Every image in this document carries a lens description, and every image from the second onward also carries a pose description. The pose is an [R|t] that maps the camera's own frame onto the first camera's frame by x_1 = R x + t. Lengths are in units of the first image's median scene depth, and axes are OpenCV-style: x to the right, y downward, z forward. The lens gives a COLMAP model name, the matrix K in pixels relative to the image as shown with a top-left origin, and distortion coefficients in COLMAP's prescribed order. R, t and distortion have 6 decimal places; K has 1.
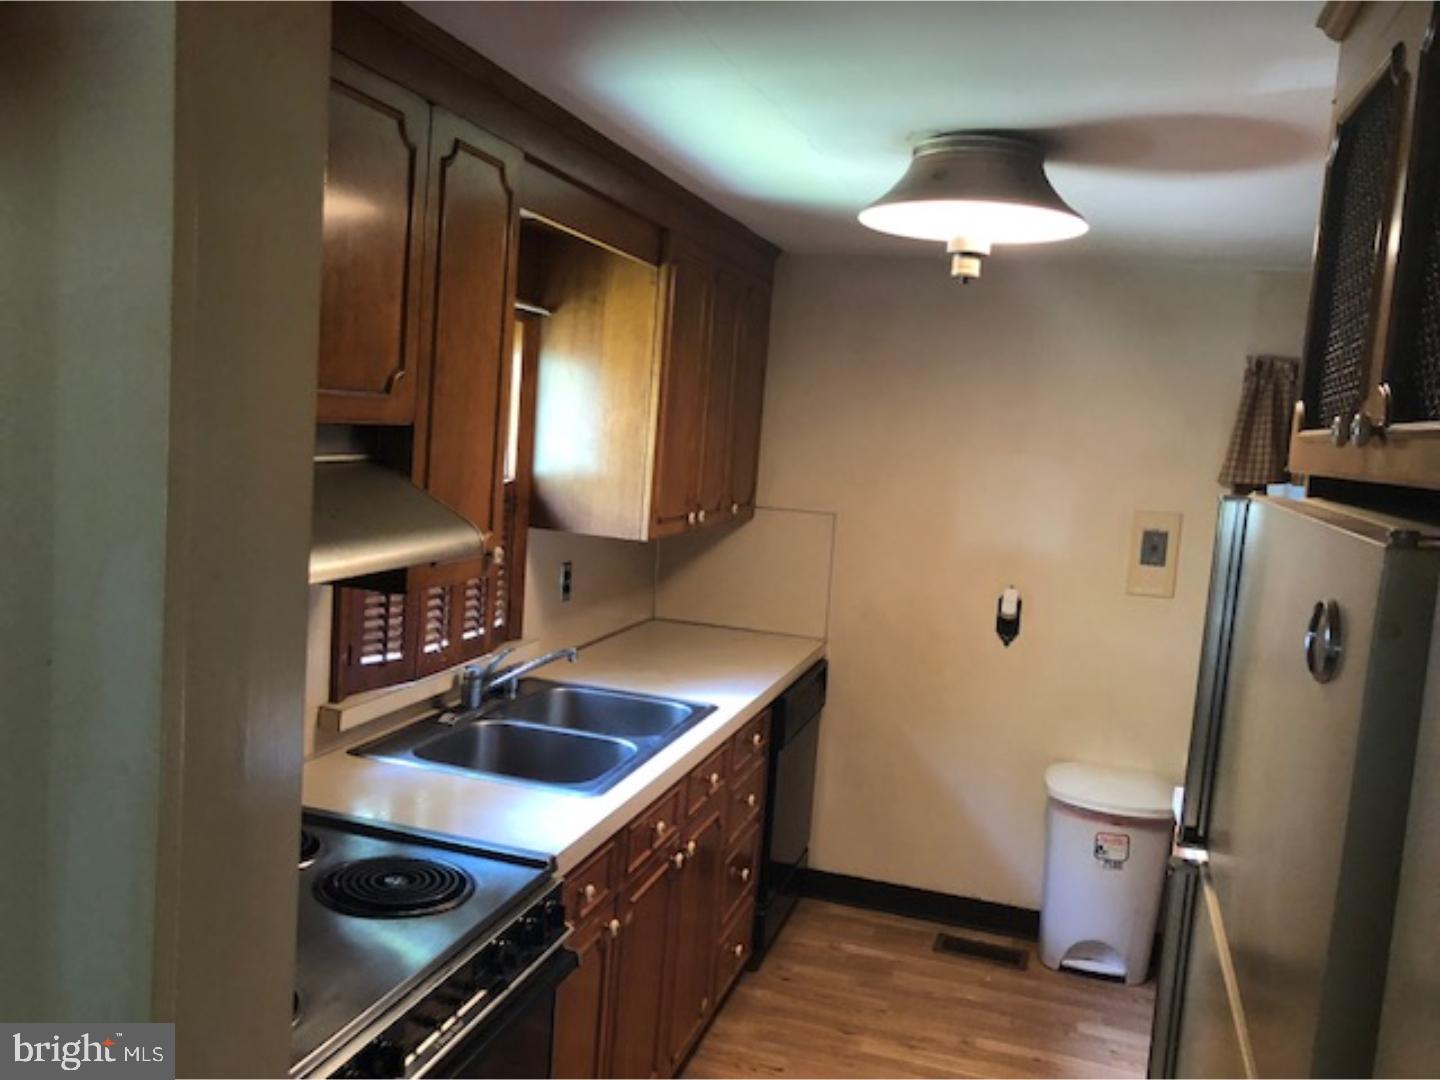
lens RADIAL K [[1189.4, 0, 720.0], [0, 1189.4, 540.0], [0, 0, 1]] dist [0.069706, -0.197855]
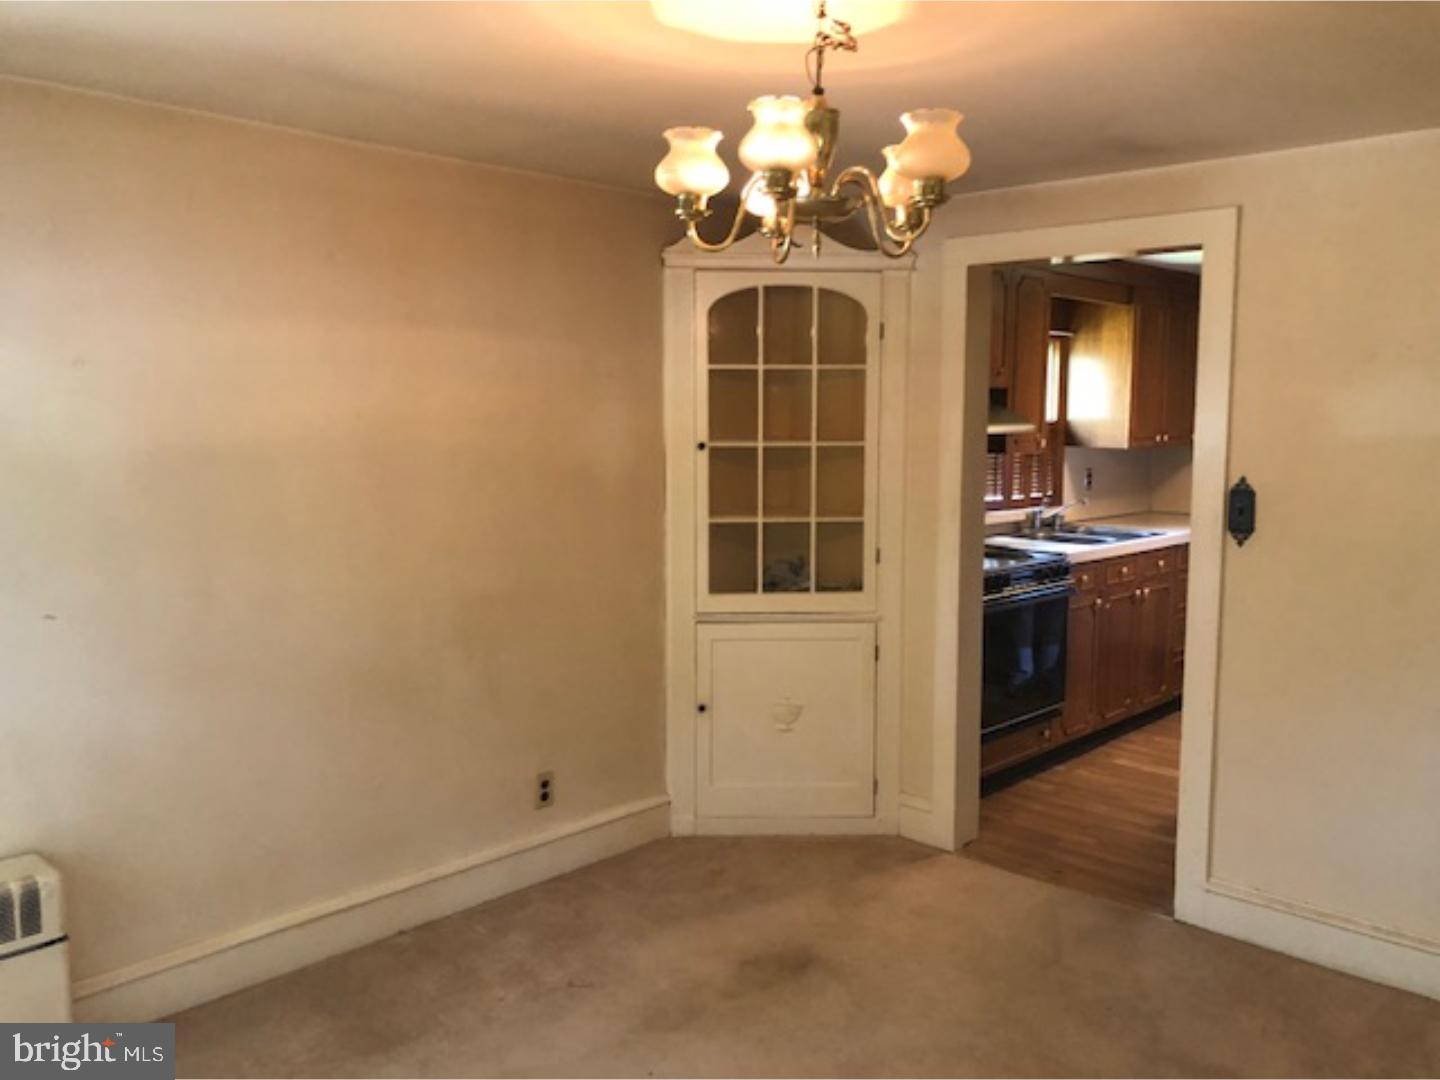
lens RADIAL K [[1189.4, 0, 720.0], [0, 1189.4, 540.0], [0, 0, 1]] dist [0.069706, -0.197855]
pose [[0.888526, -0.021115, -0.458340, 0.258236], [0.016138, 0.999761, -0.014773, 0.183040], [0.458542, 0.005730, 0.888654, -1.110370]]
